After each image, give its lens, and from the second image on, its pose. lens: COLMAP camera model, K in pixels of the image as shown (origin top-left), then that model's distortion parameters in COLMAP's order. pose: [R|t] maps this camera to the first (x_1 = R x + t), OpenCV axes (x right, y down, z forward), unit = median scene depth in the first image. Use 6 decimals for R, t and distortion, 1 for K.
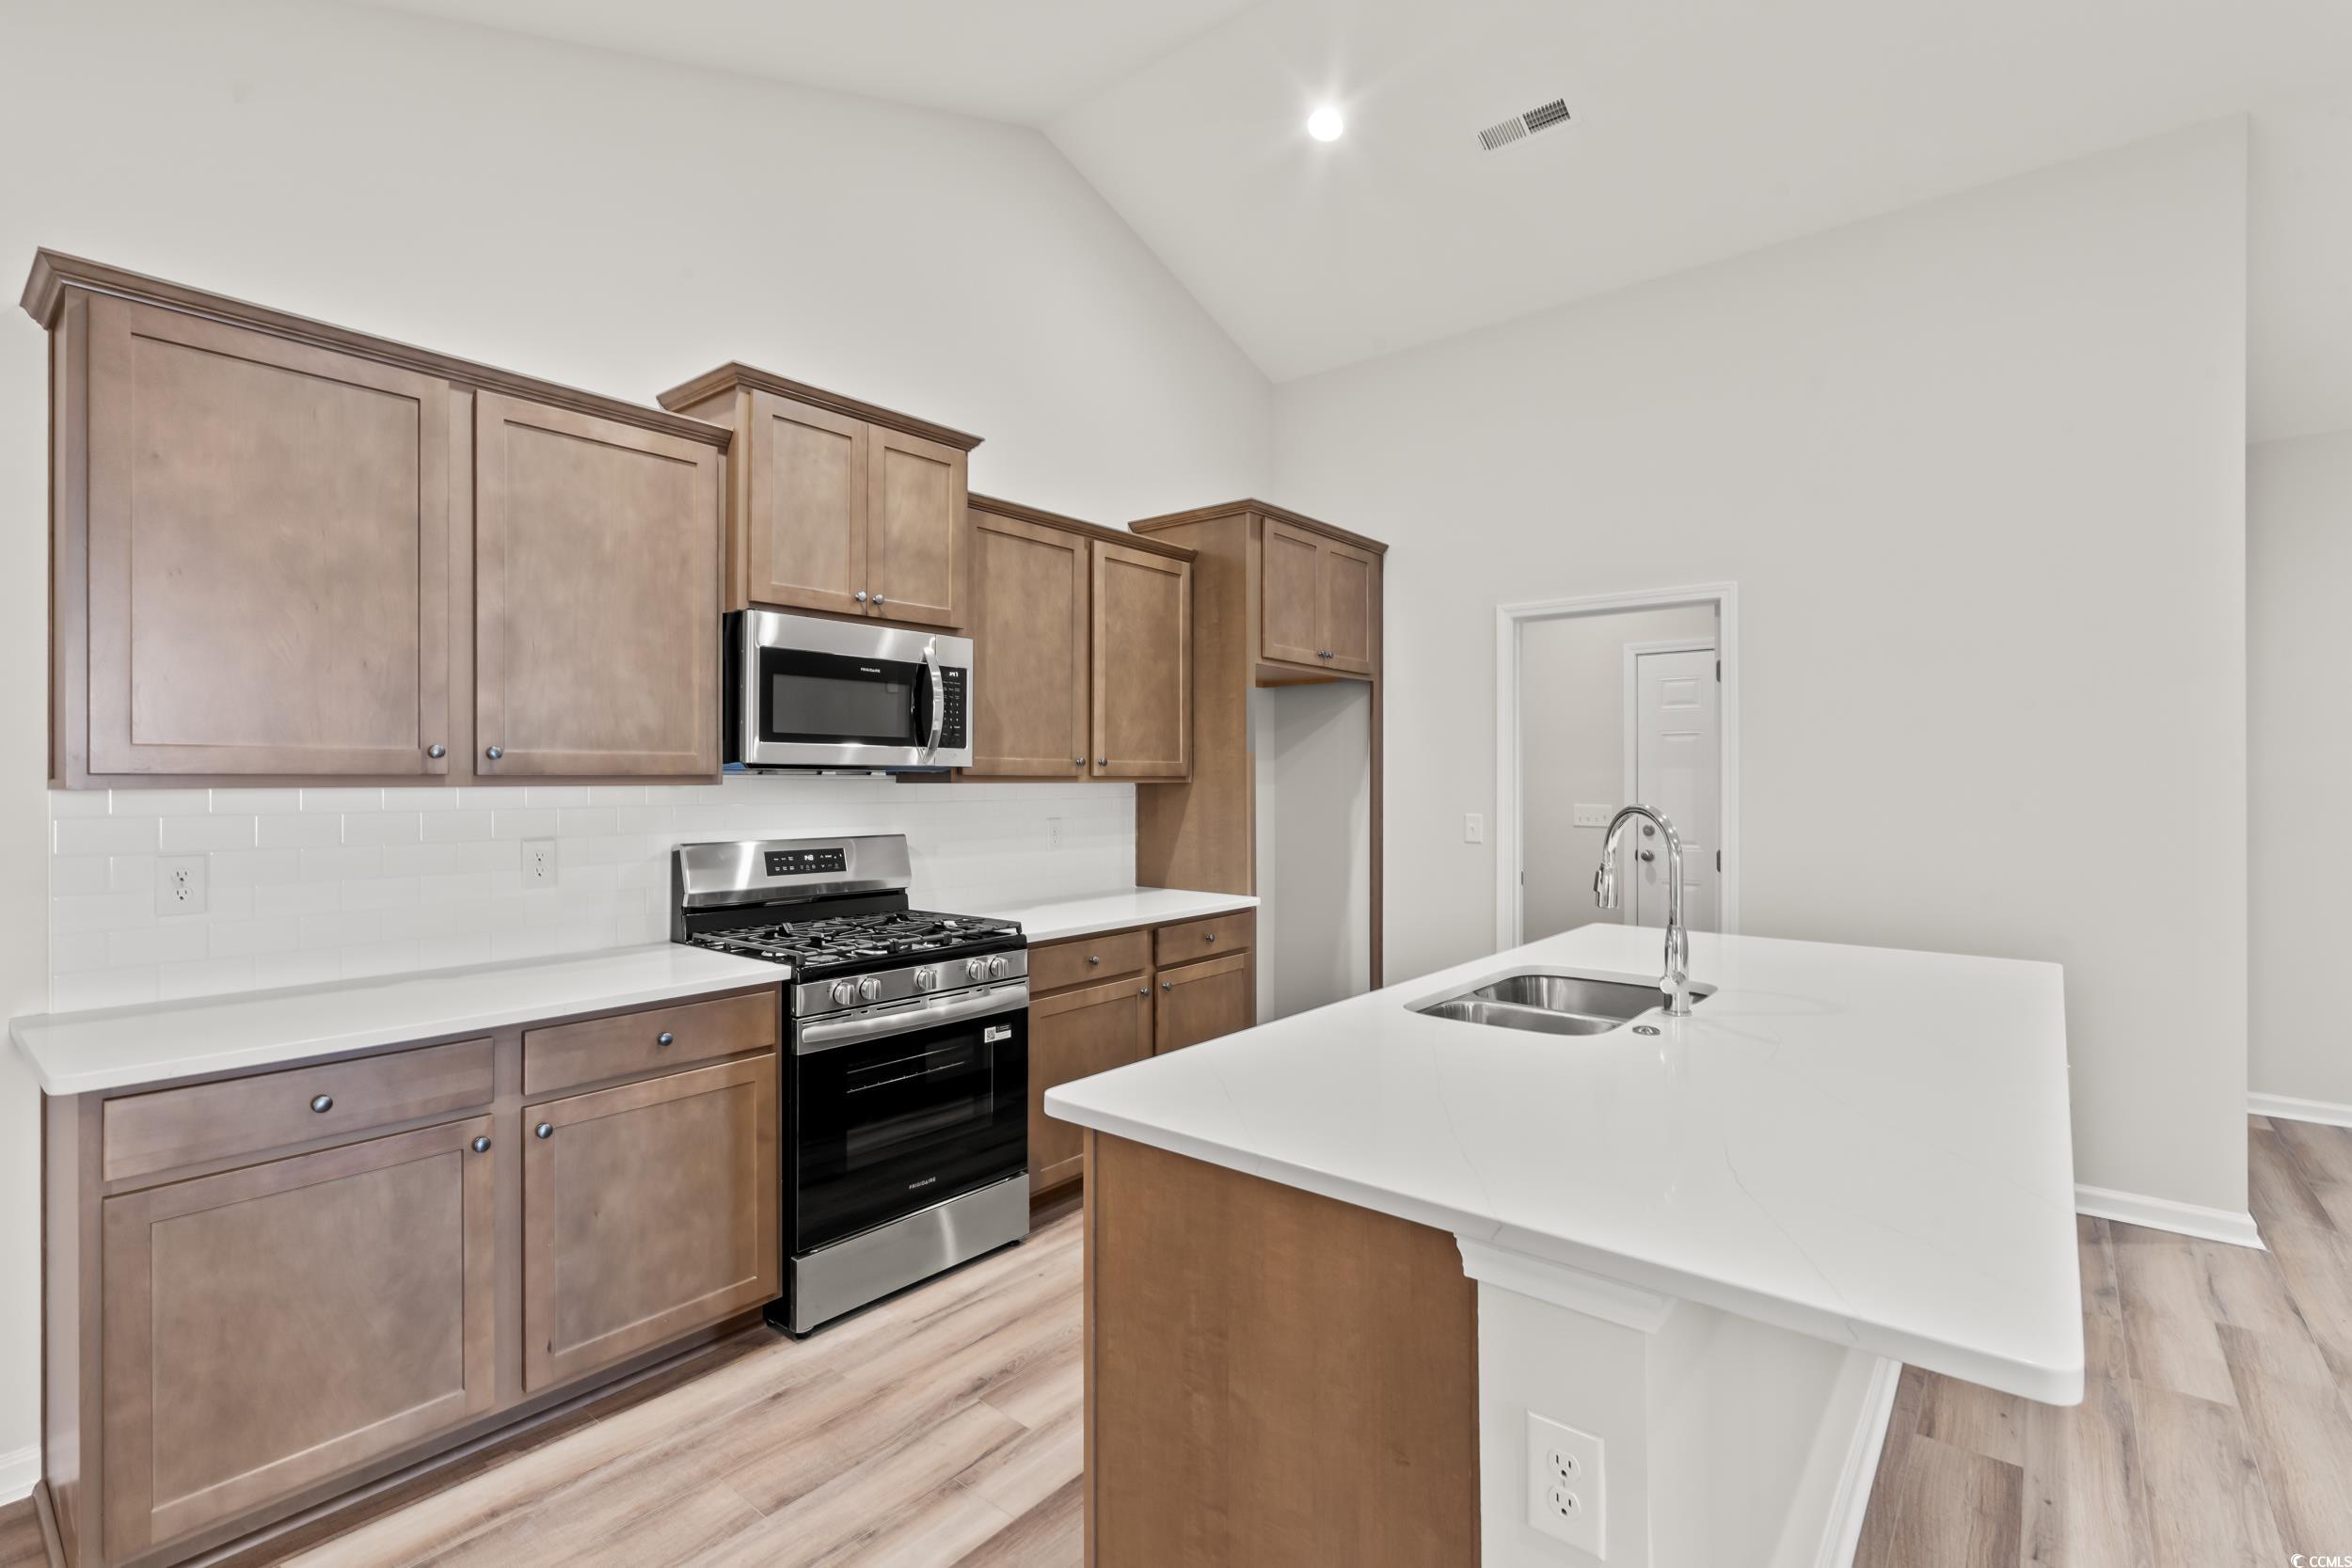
lens RADIAL K [[1066.3, 0, 1168.3], [0, 1066.3, 784.8], [0, 0, 1]] dist [-0.004170, 0.000495]
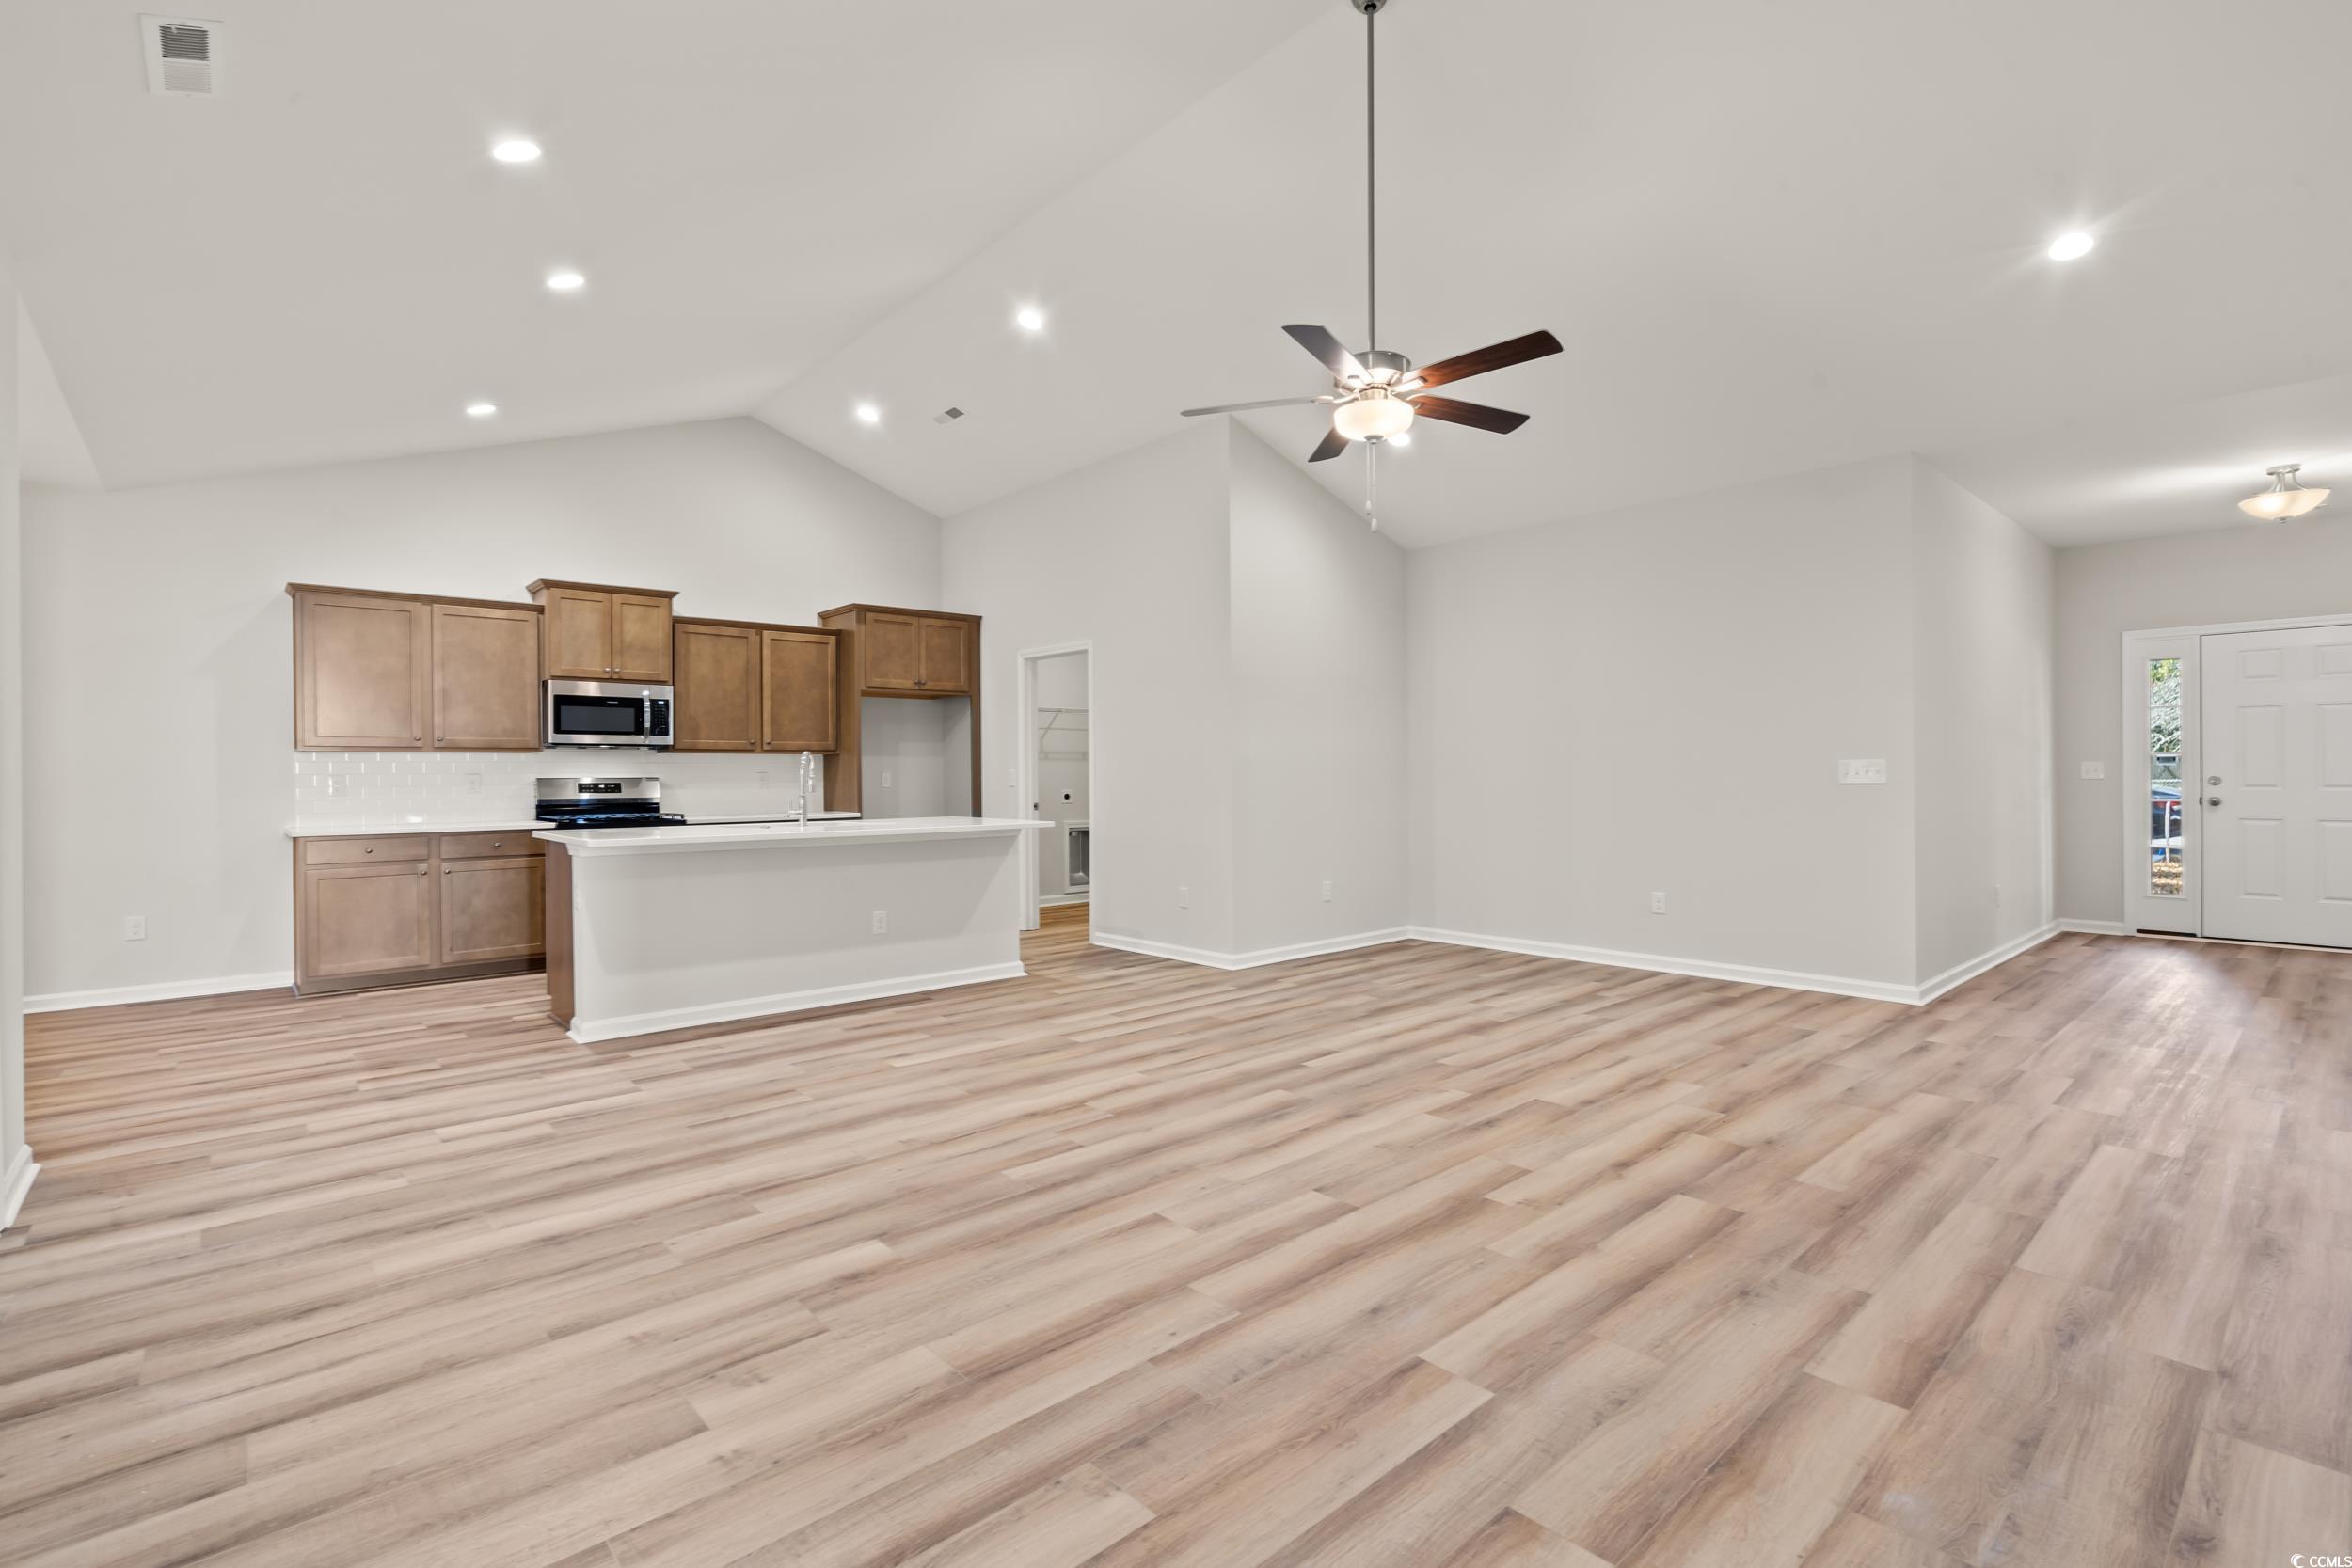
lens RADIAL K [[1066.3, 0, 1168.3], [0, 1066.3, 784.8], [0, 0, 1]] dist [-0.004170, 0.000495]
pose [[0.988129, -0.006579, -0.153483, 1.197881], [0.007510, 0.999957, 0.005484, 0.063480], [0.153440, -0.006572, 0.988136, -1.032229]]
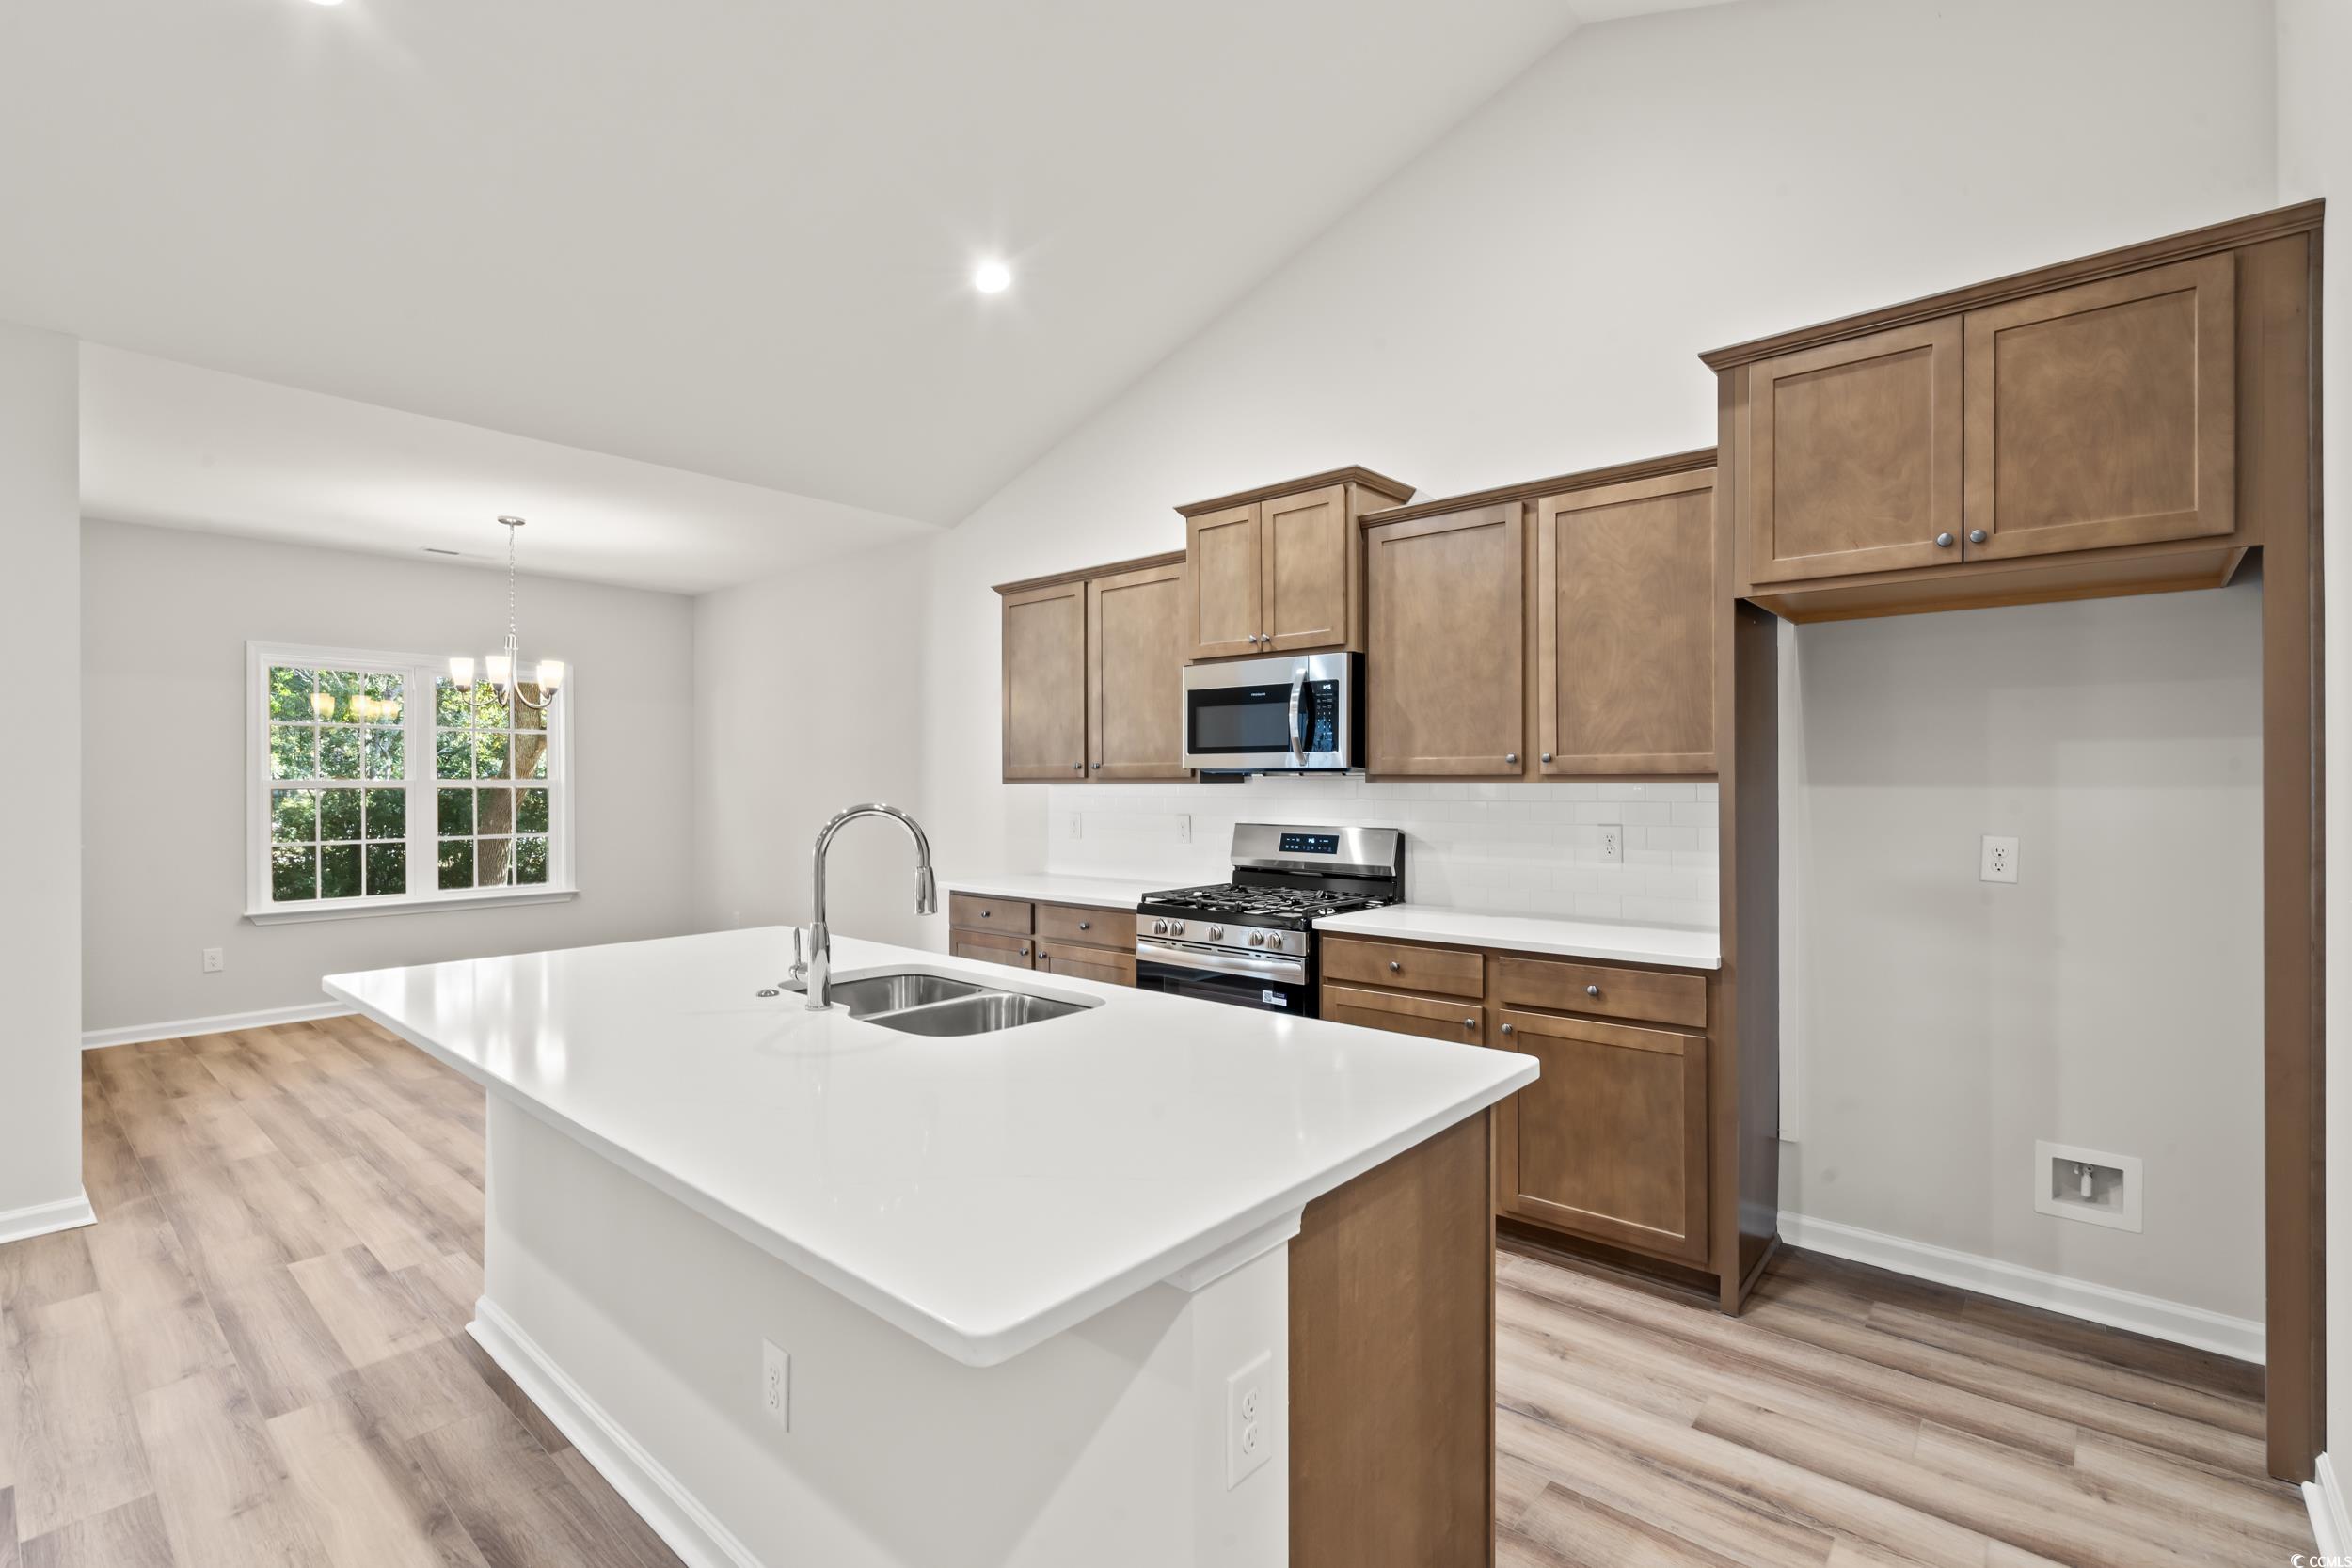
lens RADIAL K [[1066.3, 0, 1168.3], [0, 1066.3, 784.8], [0, 0, 1]] dist [-0.004170, 0.000495]
pose [[-0.027974, 0.003116, -0.999604, 0.972913], [-0.003219, 0.999990, 0.003207, -0.002173], [0.999603, 0.003307, -0.027964, 0.890921]]
